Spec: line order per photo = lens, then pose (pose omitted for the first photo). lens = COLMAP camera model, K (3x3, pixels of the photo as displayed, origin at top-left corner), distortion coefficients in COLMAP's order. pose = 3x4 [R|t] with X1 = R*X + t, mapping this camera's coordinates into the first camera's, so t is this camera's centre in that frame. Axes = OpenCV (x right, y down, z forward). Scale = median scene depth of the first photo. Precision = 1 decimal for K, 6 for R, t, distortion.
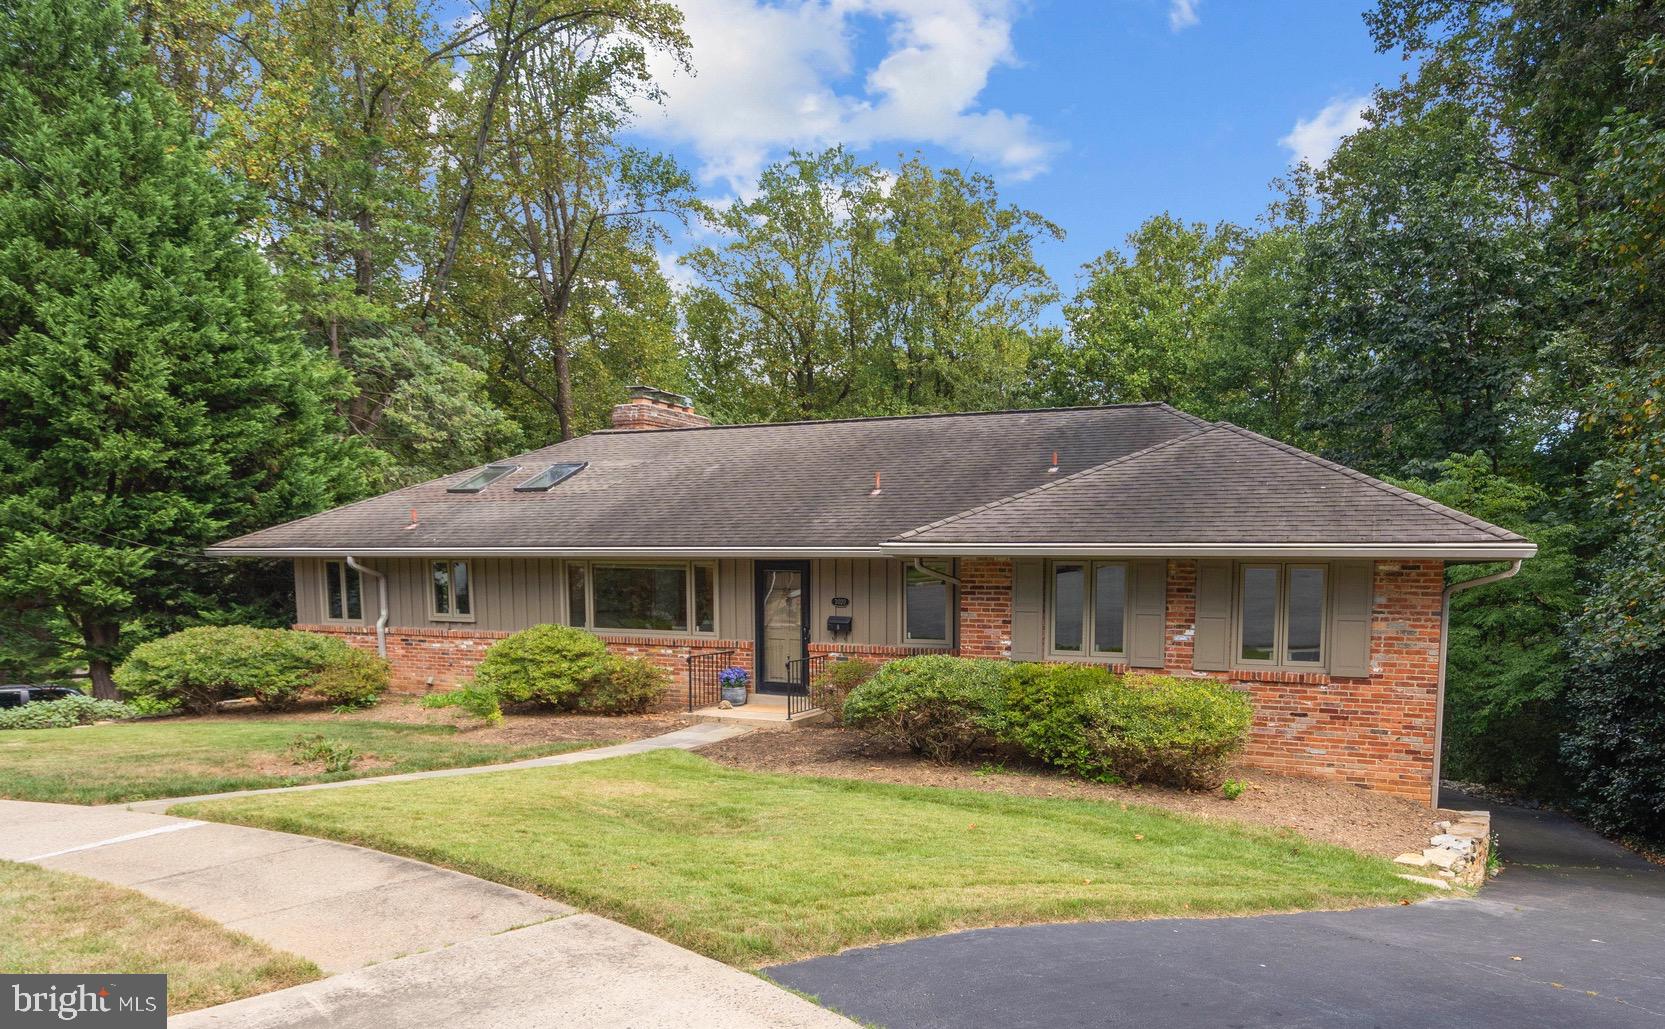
lens RADIAL K [[1001.9, 0, 832.0], [0, 1001.9, 596.7], [0, 0, 1]] dist [-0.005493, -0.000851]
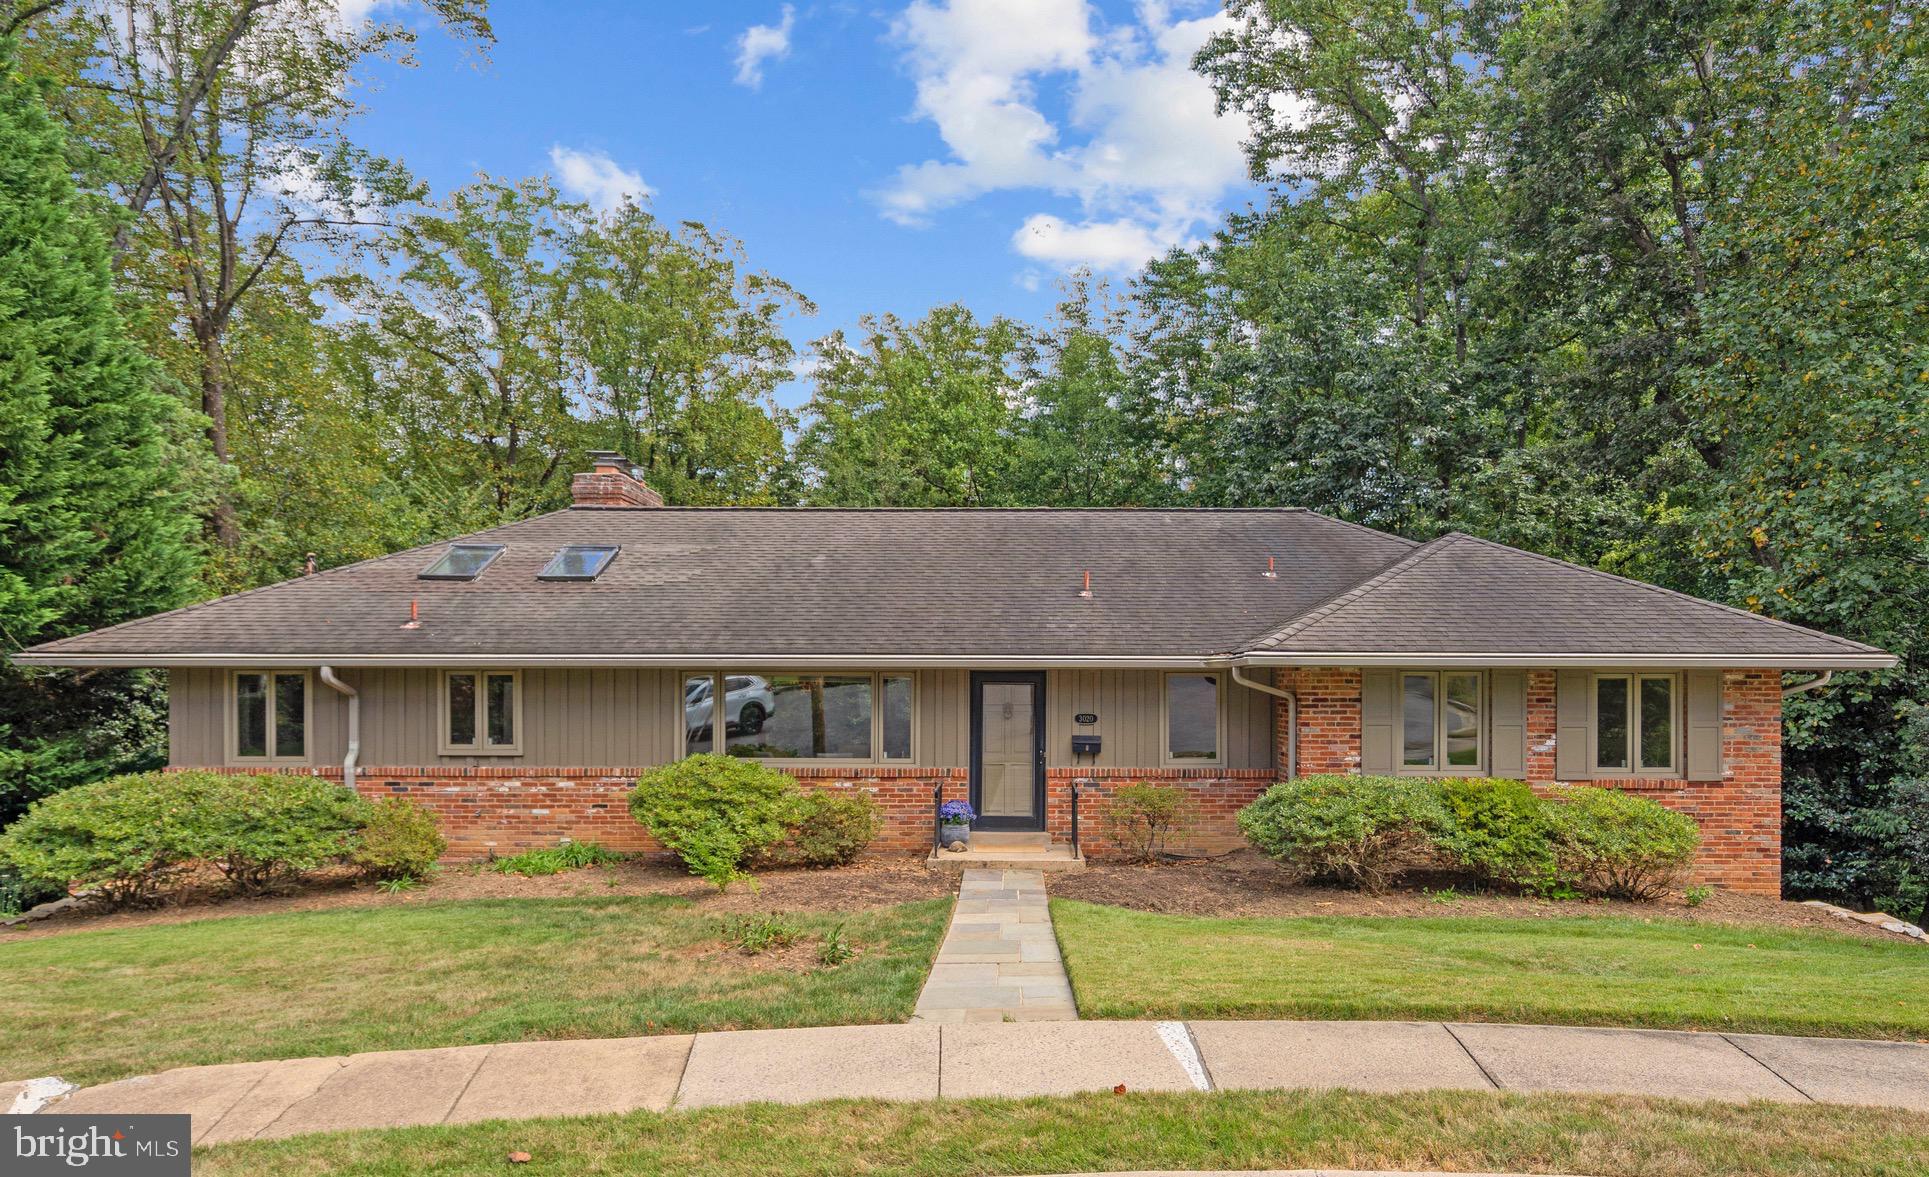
lens RADIAL K [[1164.3, 0, 964.5], [0, 1164.3, 588.5], [0, 0, 1]] dist [-0.004184, 0.000440]
pose [[0.930989, 0.024431, 0.364230, -0.455423], [0.014508, 0.994493, -0.103790, -0.003880], [-0.364760, 0.101911, 0.925508, 0.091042]]
